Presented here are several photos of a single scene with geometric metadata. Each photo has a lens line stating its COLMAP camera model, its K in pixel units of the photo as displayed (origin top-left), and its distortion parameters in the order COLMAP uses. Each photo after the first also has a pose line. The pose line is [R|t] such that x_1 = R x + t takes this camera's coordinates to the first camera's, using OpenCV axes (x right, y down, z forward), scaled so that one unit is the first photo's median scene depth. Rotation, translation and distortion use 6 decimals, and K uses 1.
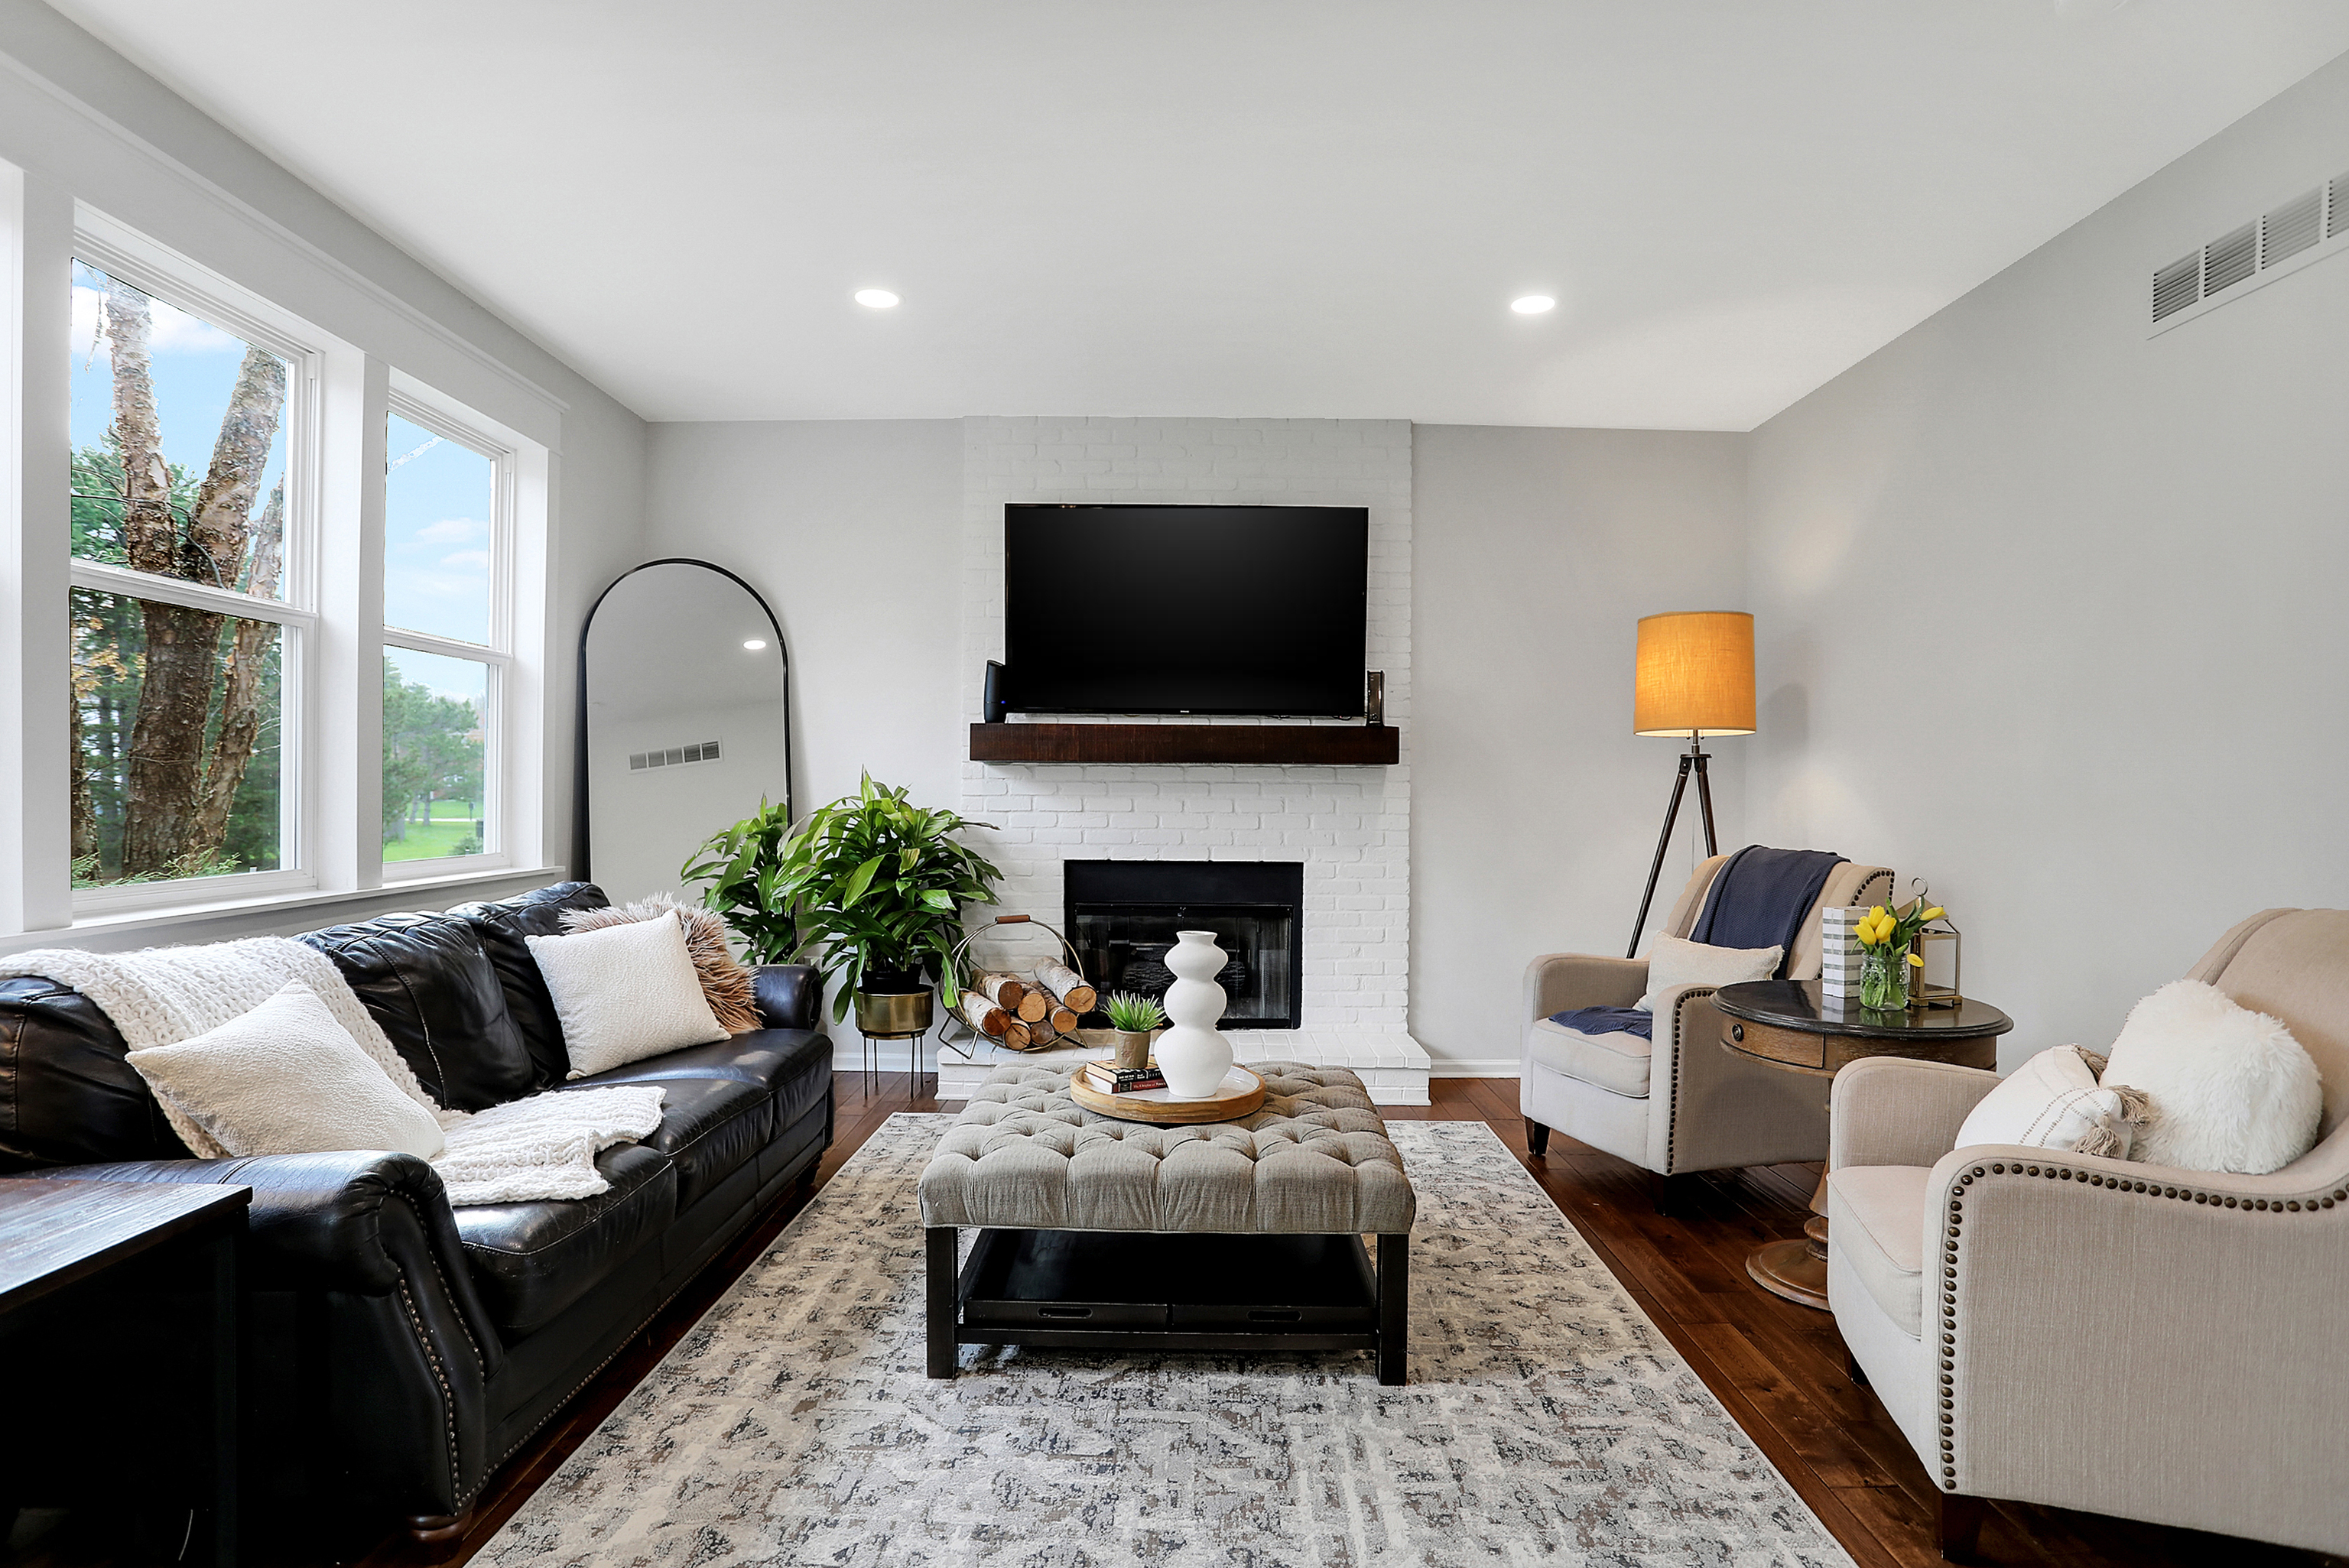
lens RADIAL K [[1233.9, 0, 1173.3], [0, 1233.9, 784.0], [0, 0, 1]] dist [-0.022952, 0.005470]
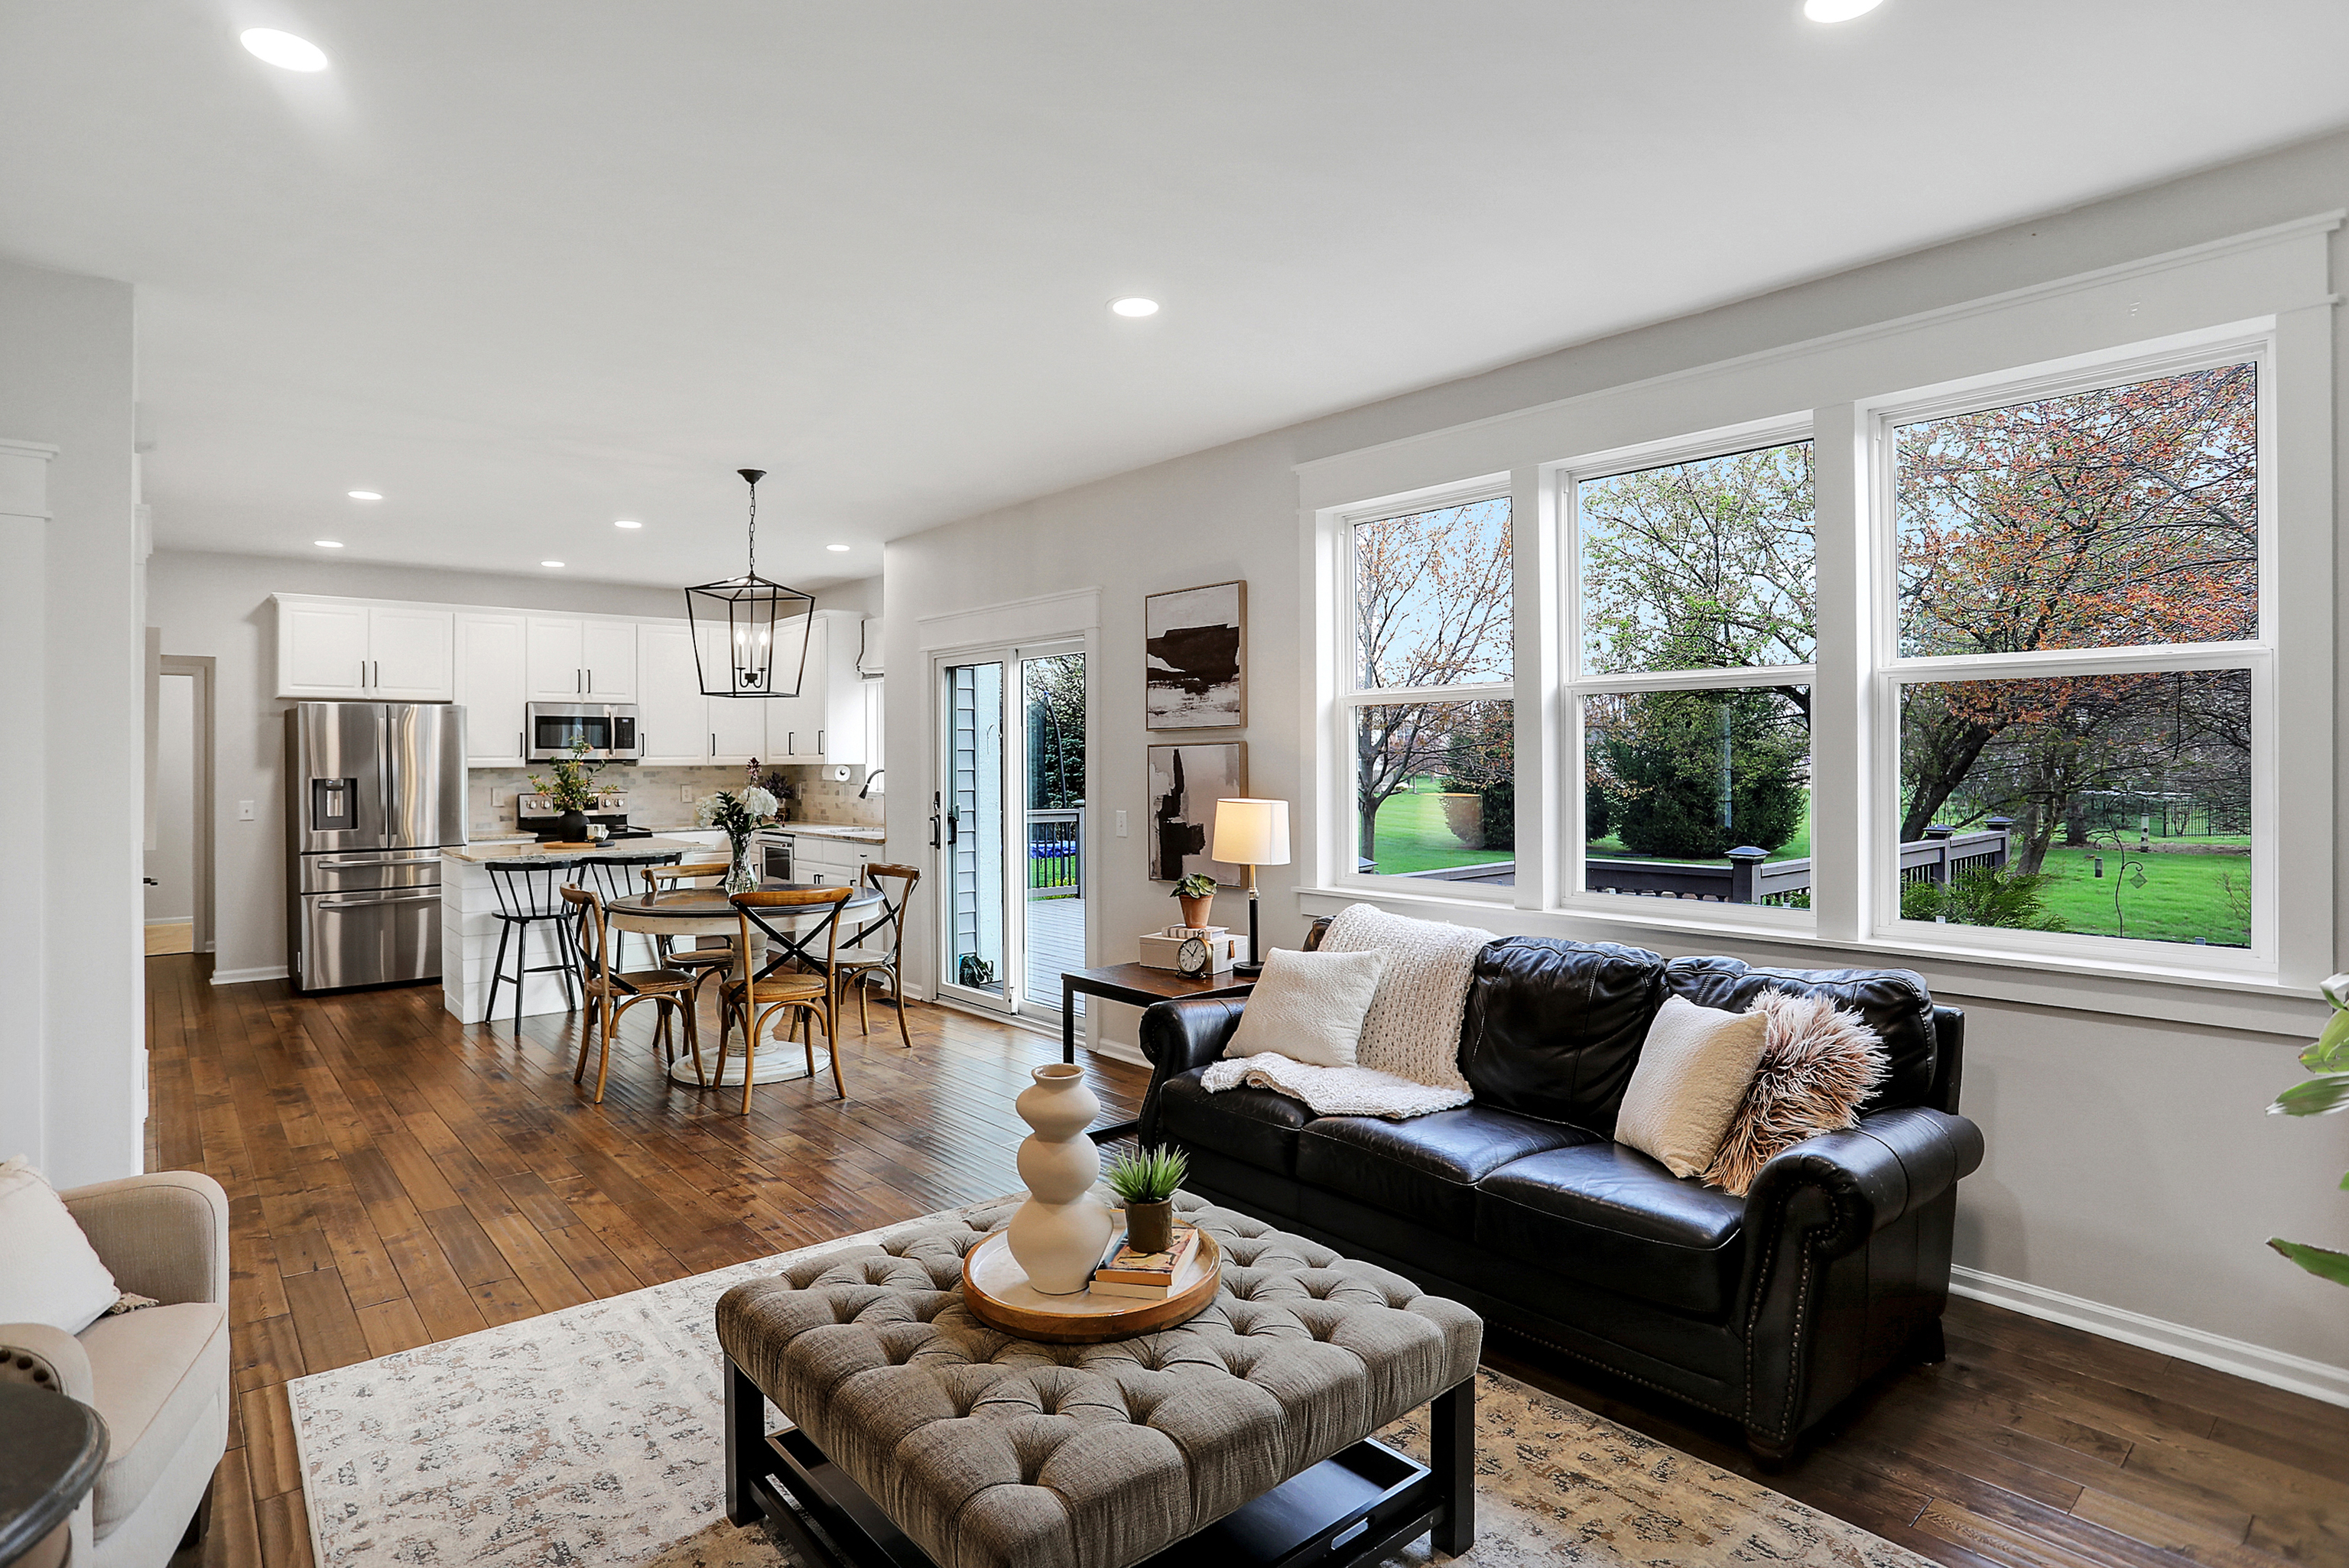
lens RADIAL K [[1233.9, 0, 1174.7], [0, 1233.9, 775.7], [0, 0, 1]] dist [-0.022952, 0.005470]
pose [[-0.756650, 0.002676, -0.653815, 0.594347], [-0.000859, 0.999987, 0.005088, -0.076021], [0.653820, 0.004412, -0.756637, 2.130981]]
